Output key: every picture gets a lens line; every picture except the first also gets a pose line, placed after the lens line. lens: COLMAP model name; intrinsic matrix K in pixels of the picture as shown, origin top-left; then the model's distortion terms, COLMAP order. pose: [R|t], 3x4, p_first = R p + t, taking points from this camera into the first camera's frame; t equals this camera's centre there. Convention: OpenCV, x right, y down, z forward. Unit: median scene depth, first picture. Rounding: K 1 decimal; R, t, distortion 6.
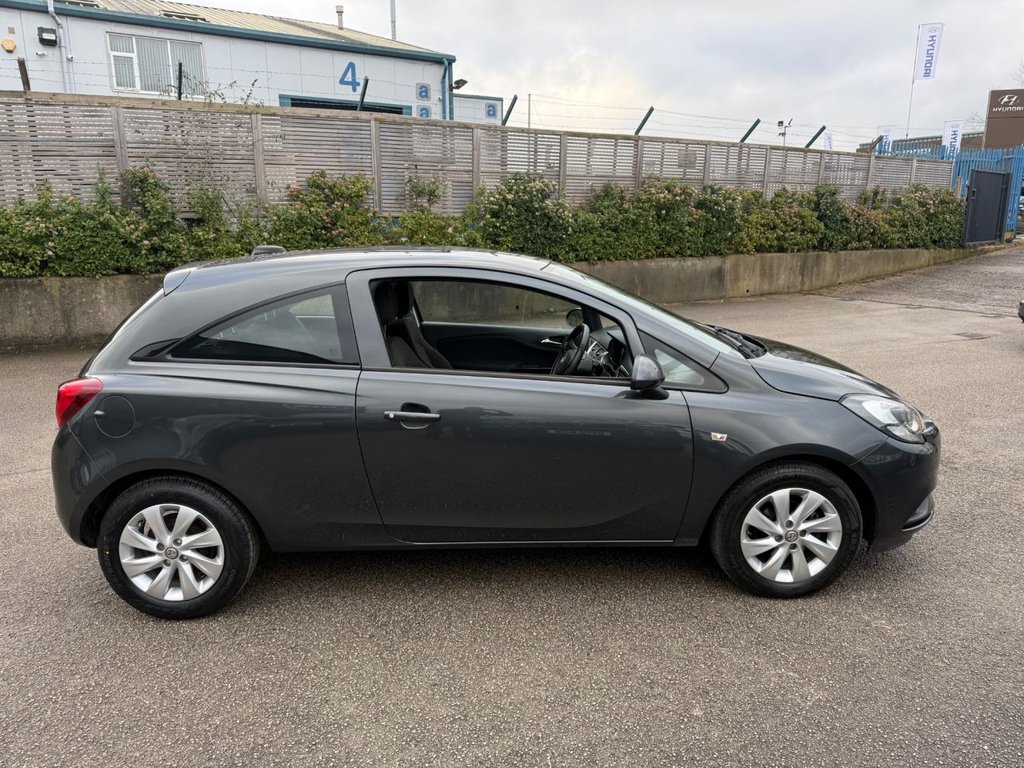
lens RADIAL K [[709.1, 0, 505.8], [0, 709.1, 414.1], [0, 0, 1]] dist [0.077076, -0.087943]
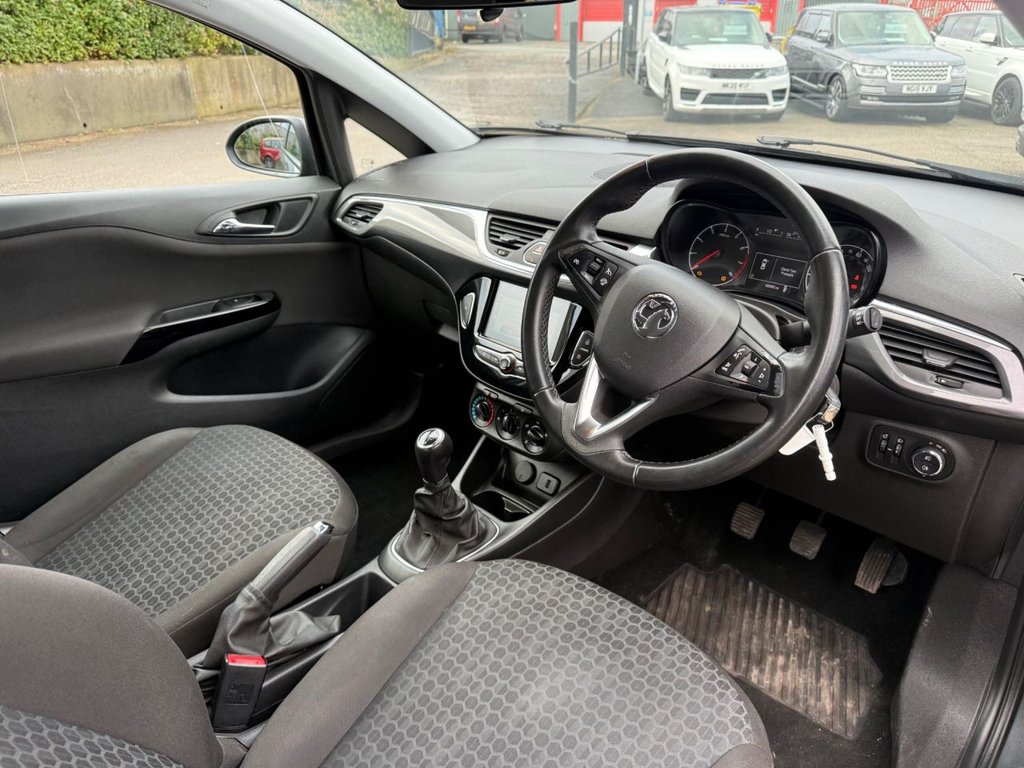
lens RADIAL K [[727.4, 0, 514.8], [0, 727.4, 395.7], [0, 0, 1]] dist [-0.003921, -0.004265]
pose [[0.718476, -0.295691, 0.629571, -0.026264], [0.164297, 0.951672, 0.259474, -0.027453], [-0.675869, -0.082989, 0.732334, 0.193331]]
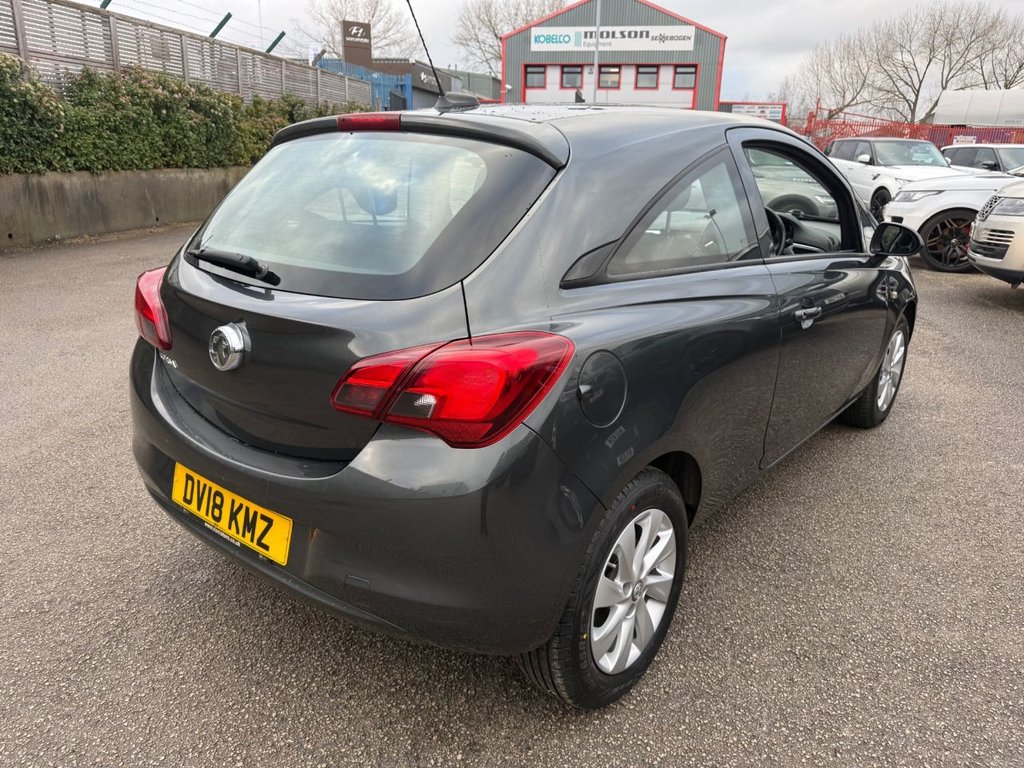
lens RADIAL K [[724.2, 0, 516.4], [0, 724.2, 403.7], [0, 0, 1]] dist [0.007854, -0.007117]
pose [[0.650650, -0.229318, 0.723925, -0.192493], [0.167472, 0.973174, 0.157752, -0.016314], [-0.740680, 0.018596, 0.671600, 0.132067]]
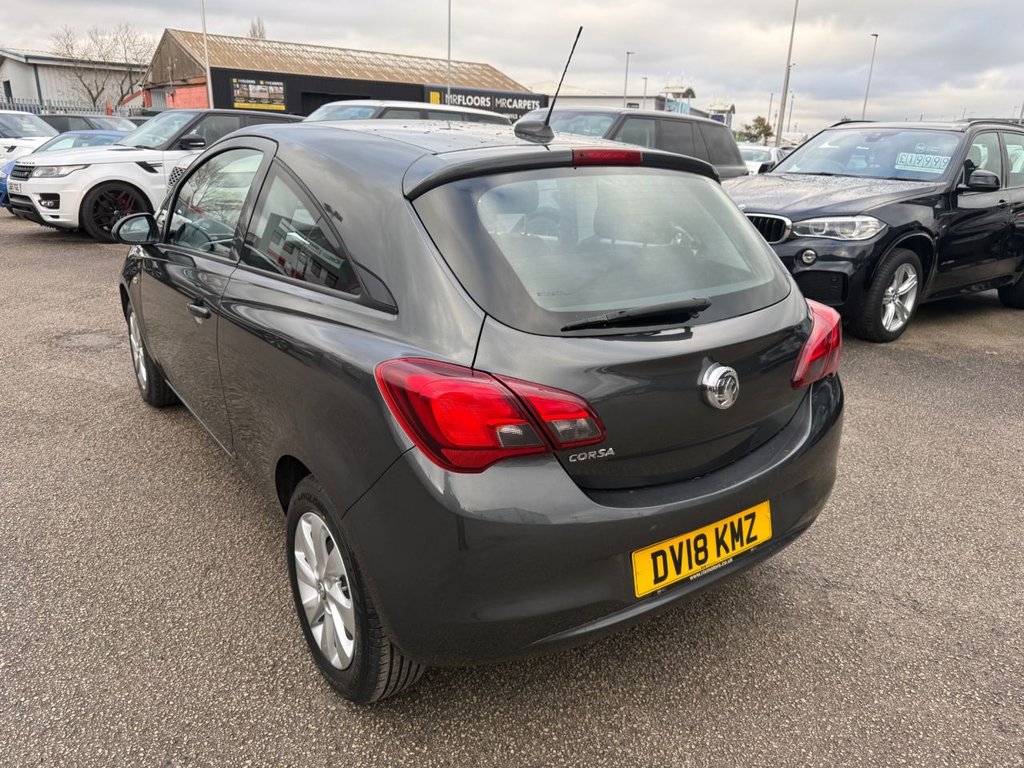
lens RADIAL K [[731.1, 0, 509.8], [0, 731.1, 399.7], [0, 0, 1]] dist [0.004388, -0.003849]
pose [[-0.550463, -0.287963, 0.783625, -0.213668], [0.185467, 0.872996, 0.451087, -0.076045], [-0.813998, 0.393644, -0.427144, 0.333662]]
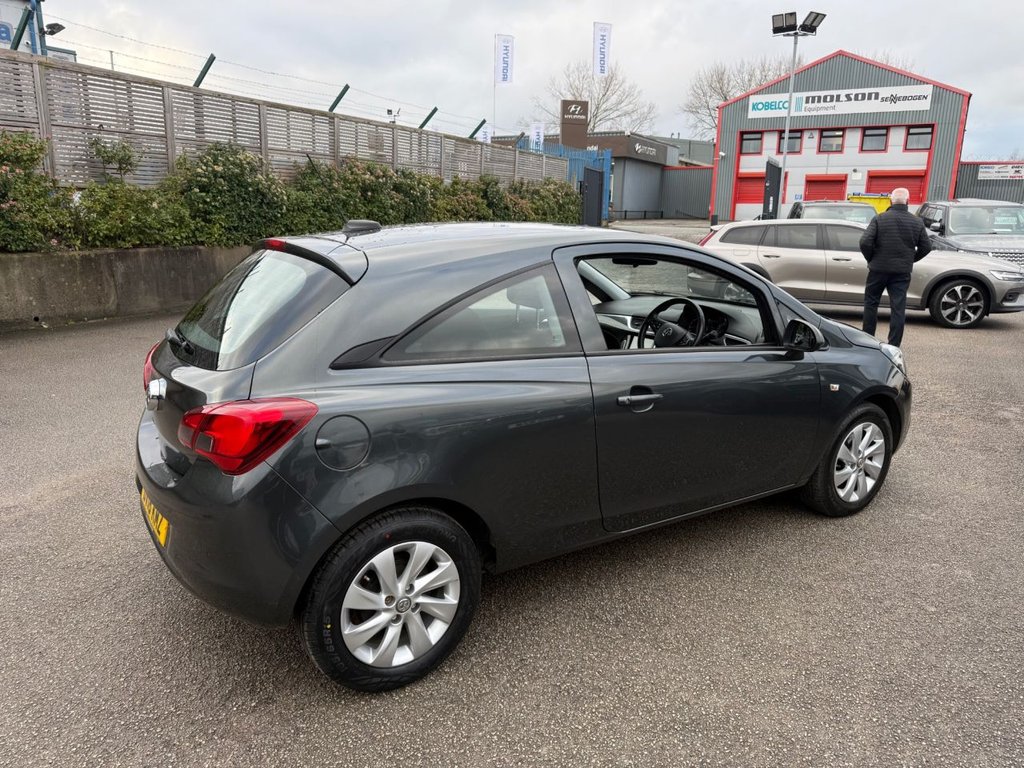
lens RADIAL K [[717.7, 0, 511.6], [0, 717.7, 407.9], [0, 0, 1]] dist [0.055777, -0.072334]
pose [[0.850379, -0.119711, 0.512372, -0.151591], [0.113740, 0.992574, 0.043132, -0.009109], [-0.513730, 0.021598, 0.857680, 0.049356]]
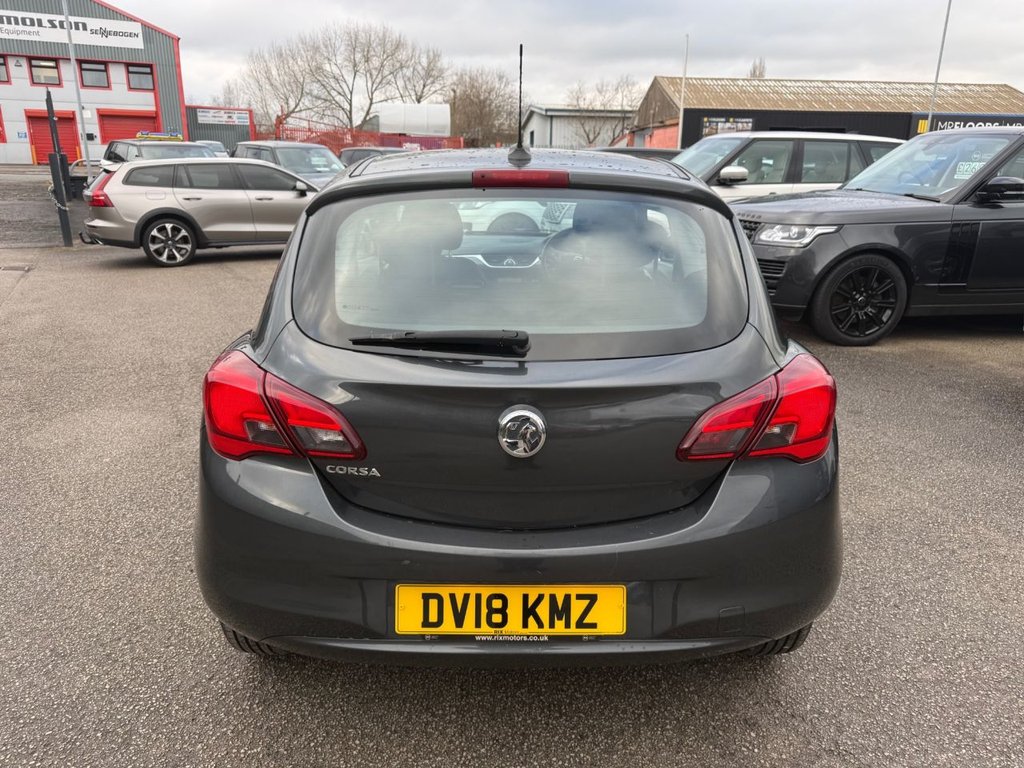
lens RADIAL K [[731.1, 0, 509.8], [0, 731.1, 399.7], [0, 0, 1]] dist [0.004388, -0.003849]
pose [[0.024516, -0.297986, 0.954255, -0.238814], [0.240356, 0.928300, 0.283705, -0.050854], [-0.970375, 0.222406, 0.094381, 0.239424]]
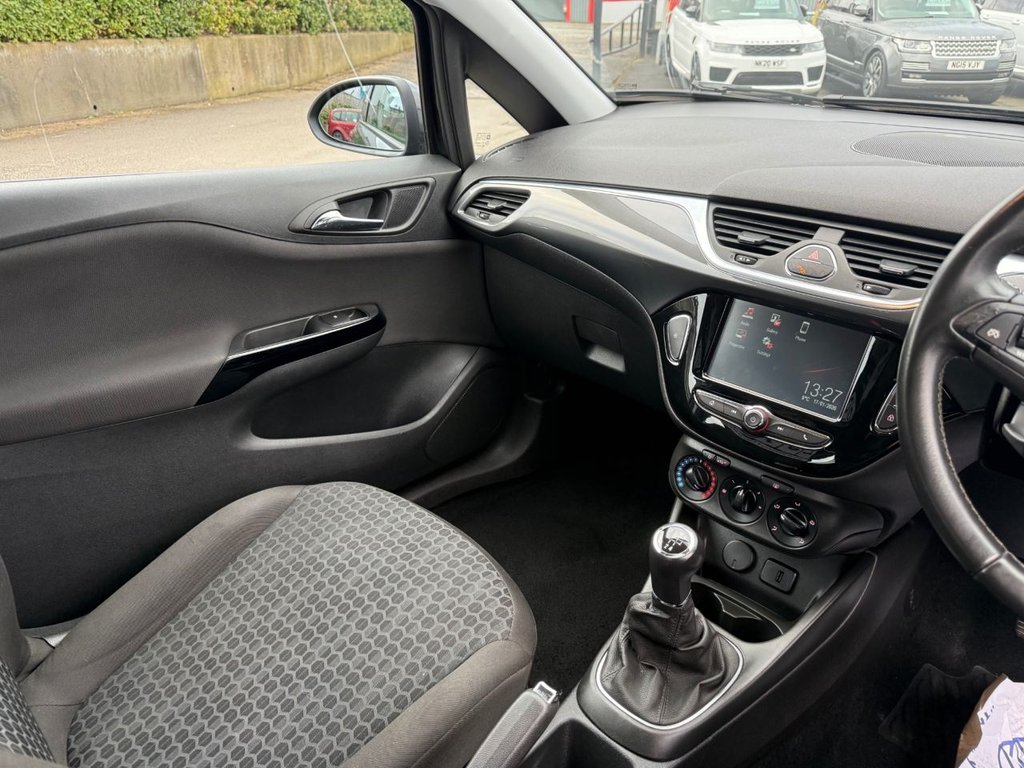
lens RADIAL K [[730.0, 0, 498.4], [0, 730.0, 406.1], [0, 0, 1]] dist [-0.000133, -0.001572]
pose [[0.737242, -0.309809, 0.600410, -0.023774], [0.165720, 0.944442, 0.283842, -0.030400], [-0.654989, -0.109760, 0.747624, 0.222513]]
